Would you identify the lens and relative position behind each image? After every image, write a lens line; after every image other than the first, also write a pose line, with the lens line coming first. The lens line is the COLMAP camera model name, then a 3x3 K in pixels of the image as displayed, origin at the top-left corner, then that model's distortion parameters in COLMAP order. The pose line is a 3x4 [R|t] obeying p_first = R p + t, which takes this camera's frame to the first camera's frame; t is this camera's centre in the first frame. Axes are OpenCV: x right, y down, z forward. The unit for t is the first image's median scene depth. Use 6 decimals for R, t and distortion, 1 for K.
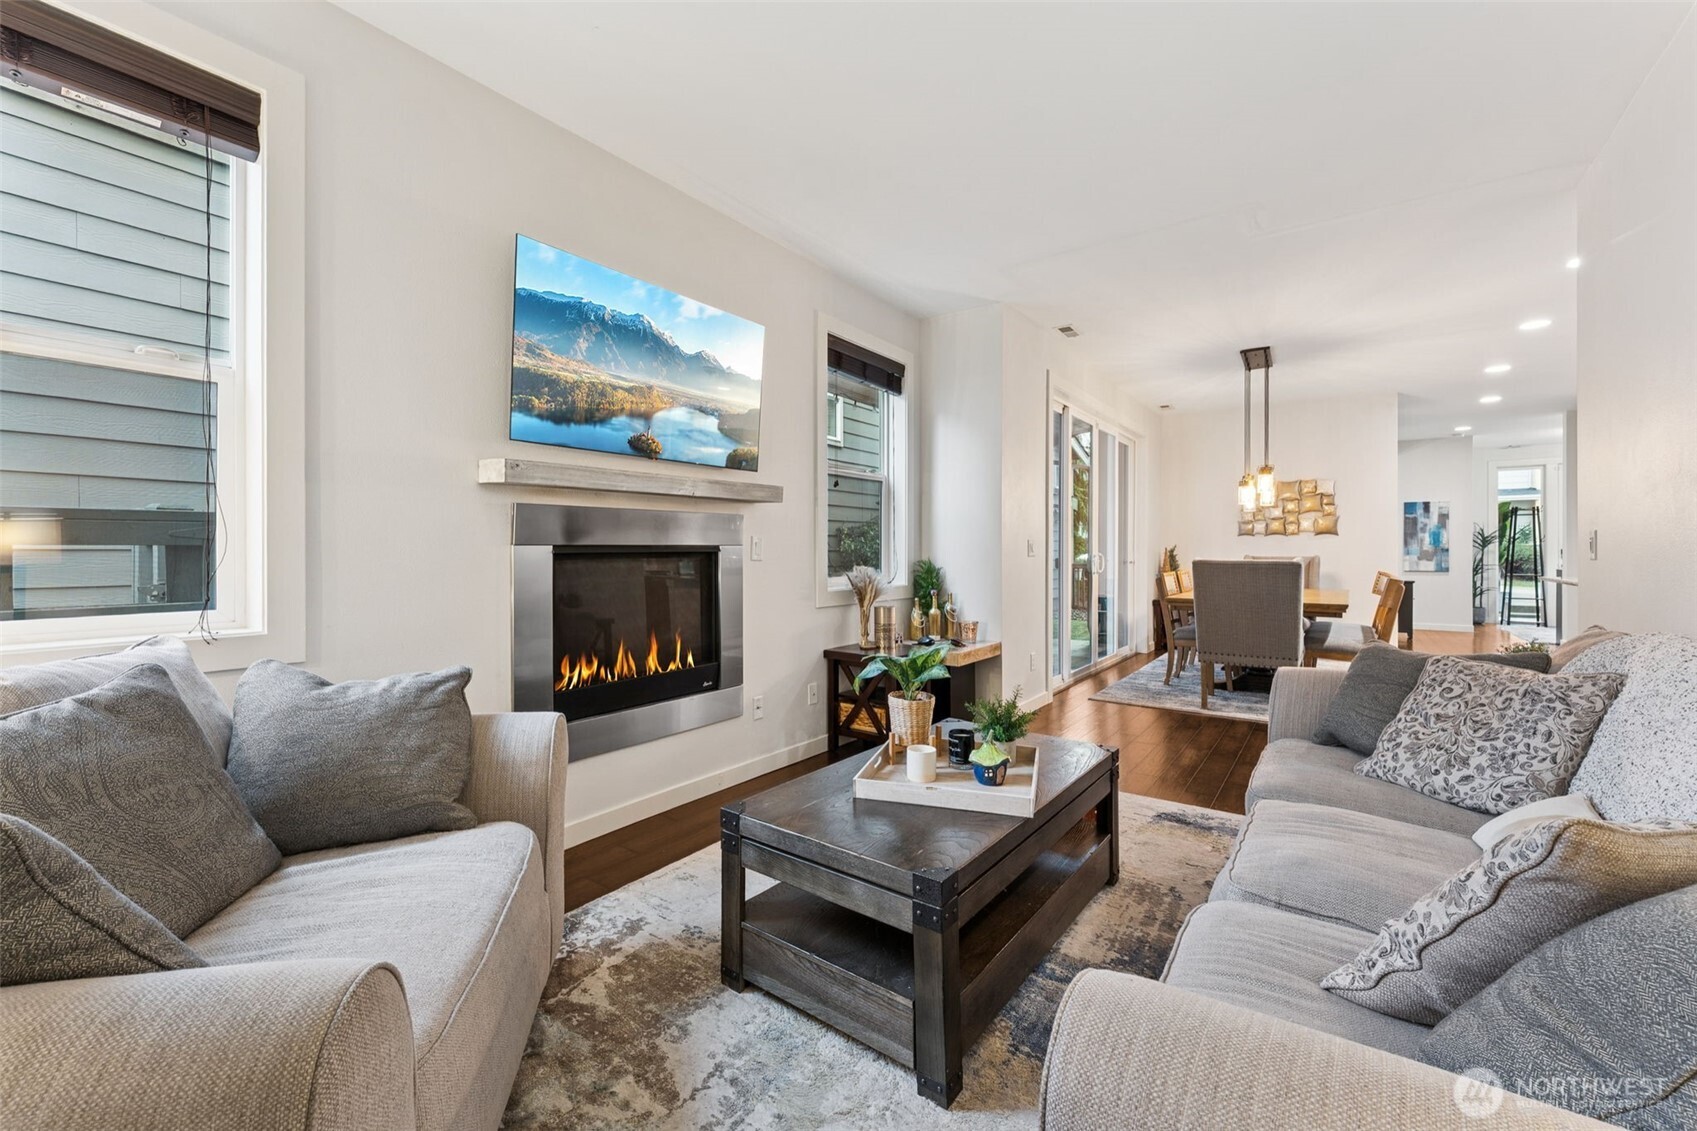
lens RADIAL K [[673.9, 0, 851.2], [0, 673.9, 558.8], [0, 0, 1]] dist [0.007224, 0.000062]
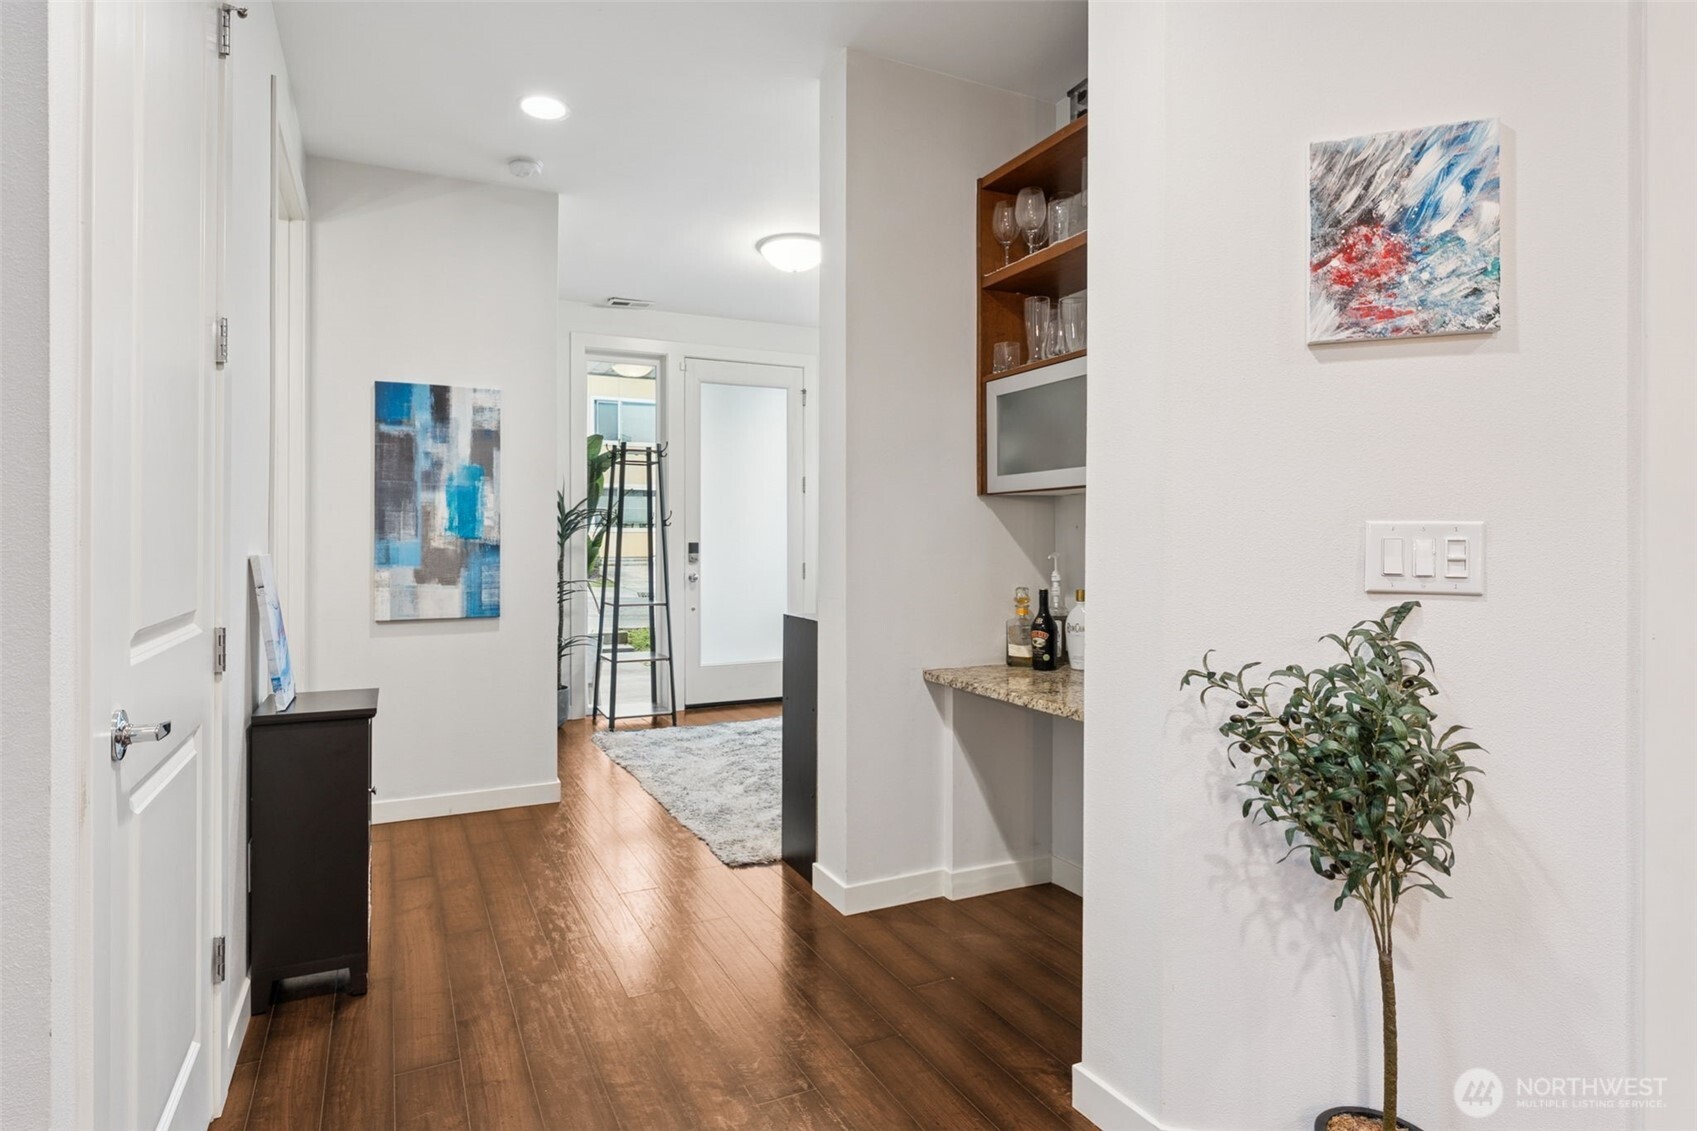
lens RADIAL K [[904.7, 0, 848.1], [0, 904.7, 524.8], [0, 0, 1]] dist [-0.001422, -0.000396]
pose [[0.454742, 0.014720, 0.890501, 0.557712], [0.006912, 0.999775, -0.020056, -0.013554], [-0.890596, 0.015275, 0.454538, 0.637818]]
